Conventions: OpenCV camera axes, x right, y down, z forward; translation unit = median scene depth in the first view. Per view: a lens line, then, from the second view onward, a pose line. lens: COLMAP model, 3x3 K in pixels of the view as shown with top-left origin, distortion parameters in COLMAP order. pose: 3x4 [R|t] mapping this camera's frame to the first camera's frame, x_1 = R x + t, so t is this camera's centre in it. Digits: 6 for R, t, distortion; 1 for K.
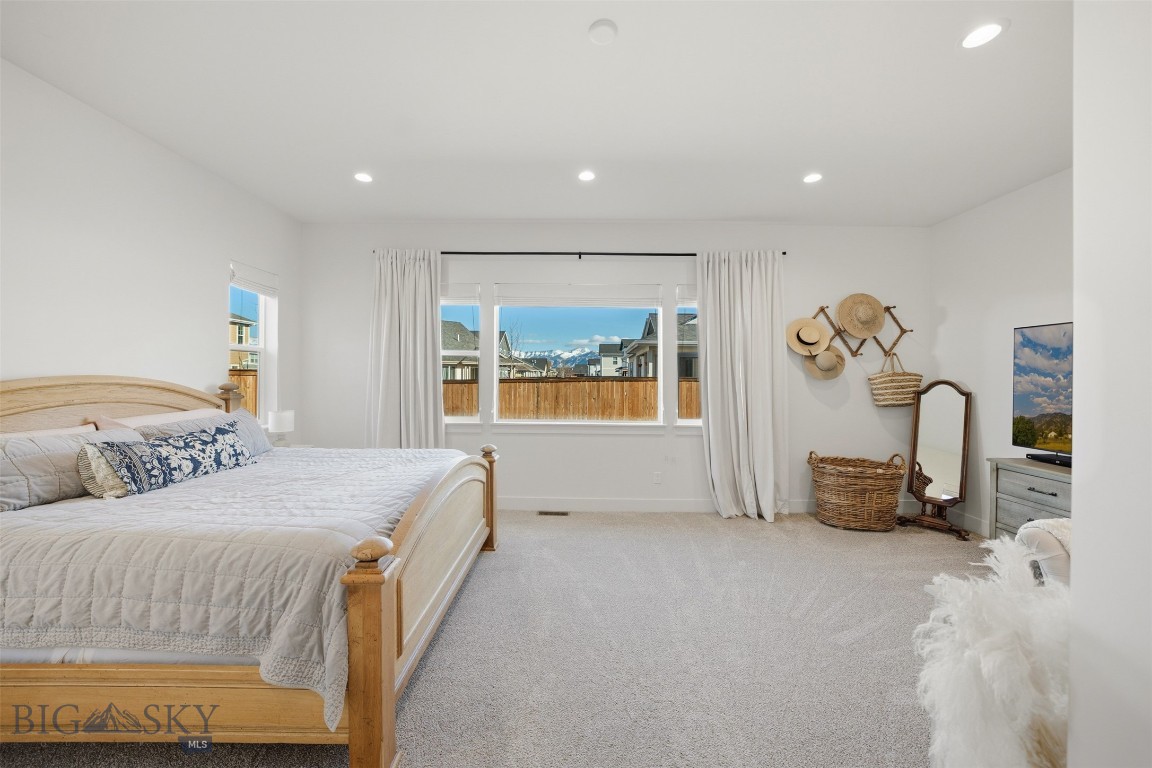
lens RADIAL K [[397.5, 0, 580.0], [0, 397.5, 381.8], [0, 0, 1]] dist [-0.028356, 0.004907]
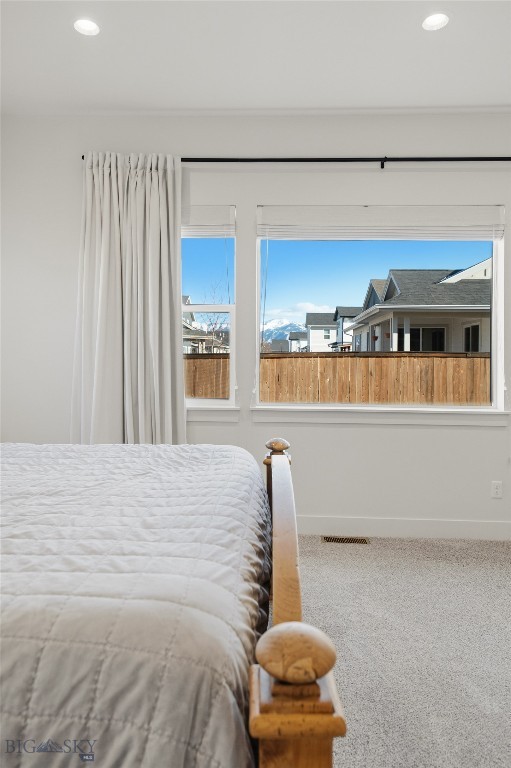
lens RADIAL K [[504.9, 0, 268.9], [0, 504.9, 365.1], [0, 0, 1]] dist [0.022496, 0.001808]
pose [[0.999612, 0.002150, -0.027768, -0.177716], [-0.001917, 0.999963, 0.008421, 0.022815], [0.027785, -0.008364, 0.999579, 0.124567]]
